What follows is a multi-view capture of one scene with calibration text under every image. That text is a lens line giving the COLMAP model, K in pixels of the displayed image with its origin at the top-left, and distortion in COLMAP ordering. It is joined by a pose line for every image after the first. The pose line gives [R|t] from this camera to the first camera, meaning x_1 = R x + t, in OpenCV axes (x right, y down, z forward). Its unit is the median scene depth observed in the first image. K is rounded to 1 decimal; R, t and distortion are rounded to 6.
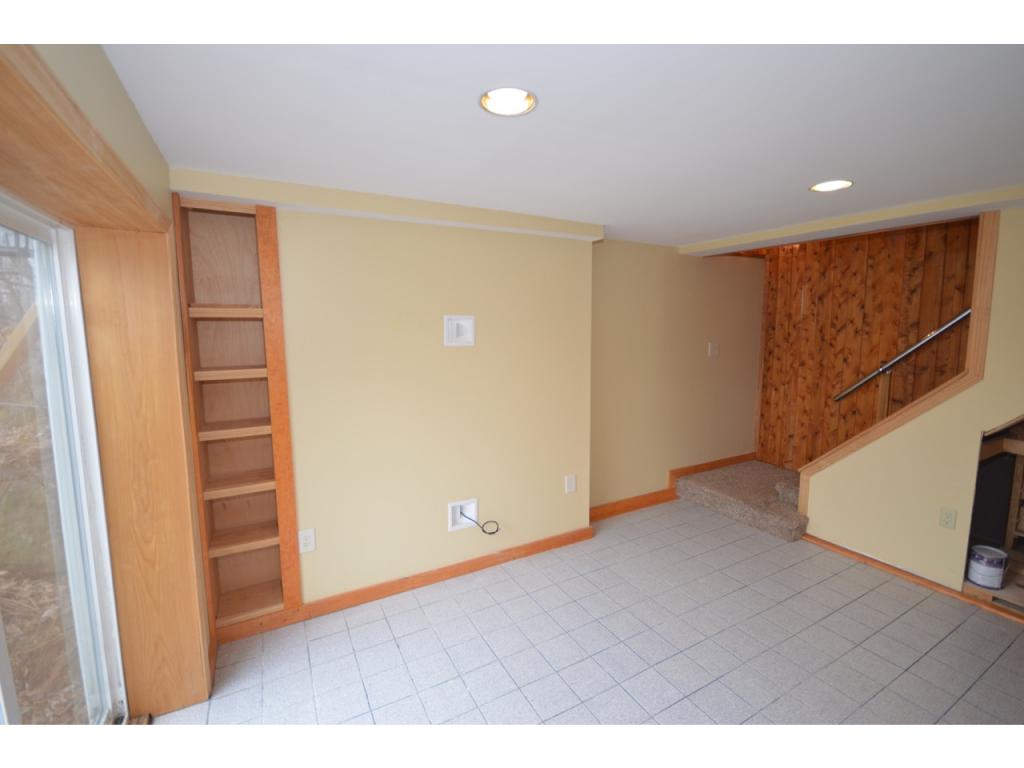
lens RADIAL K [[457.3, 0, 513.8], [0, 457.3, 380.8], [0, 0, 1]] dist [-0.002643, -0.001163]
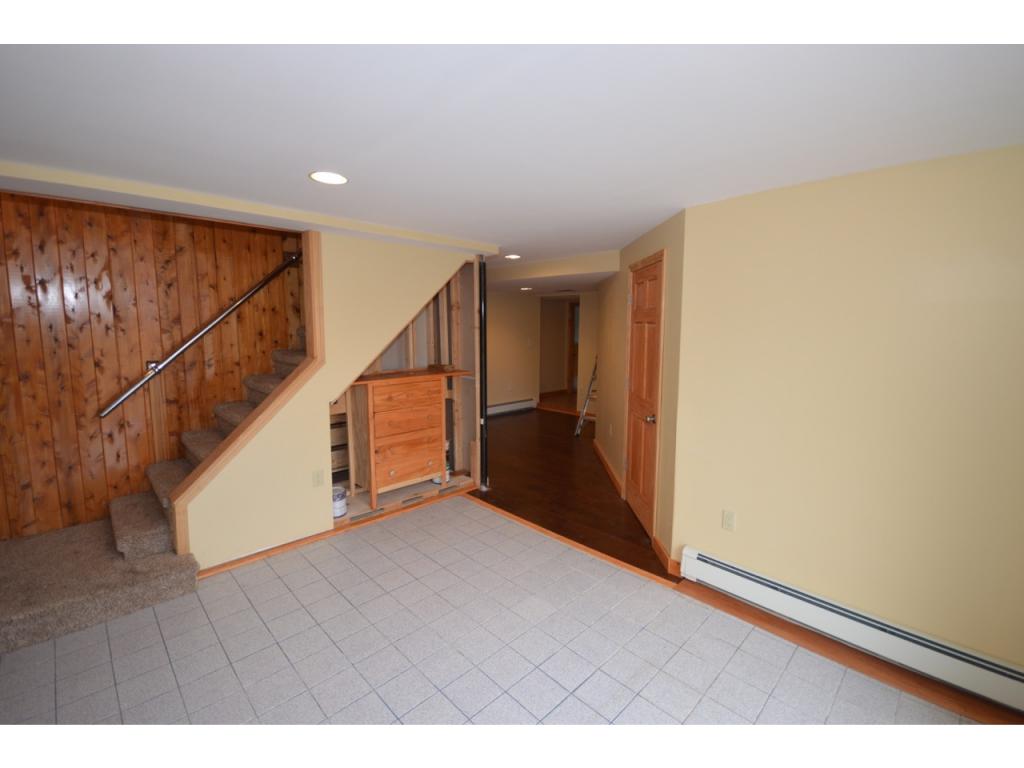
lens RADIAL K [[457.3, 0, 511.3], [0, 457.3, 380.3], [0, 0, 1]] dist [-0.002643, -0.001163]
pose [[-0.267036, -0.115468, 0.956744, -0.234941], [0.112807, 0.982225, 0.150029, -0.059306], [-0.957061, 0.147990, -0.249264, 0.546413]]
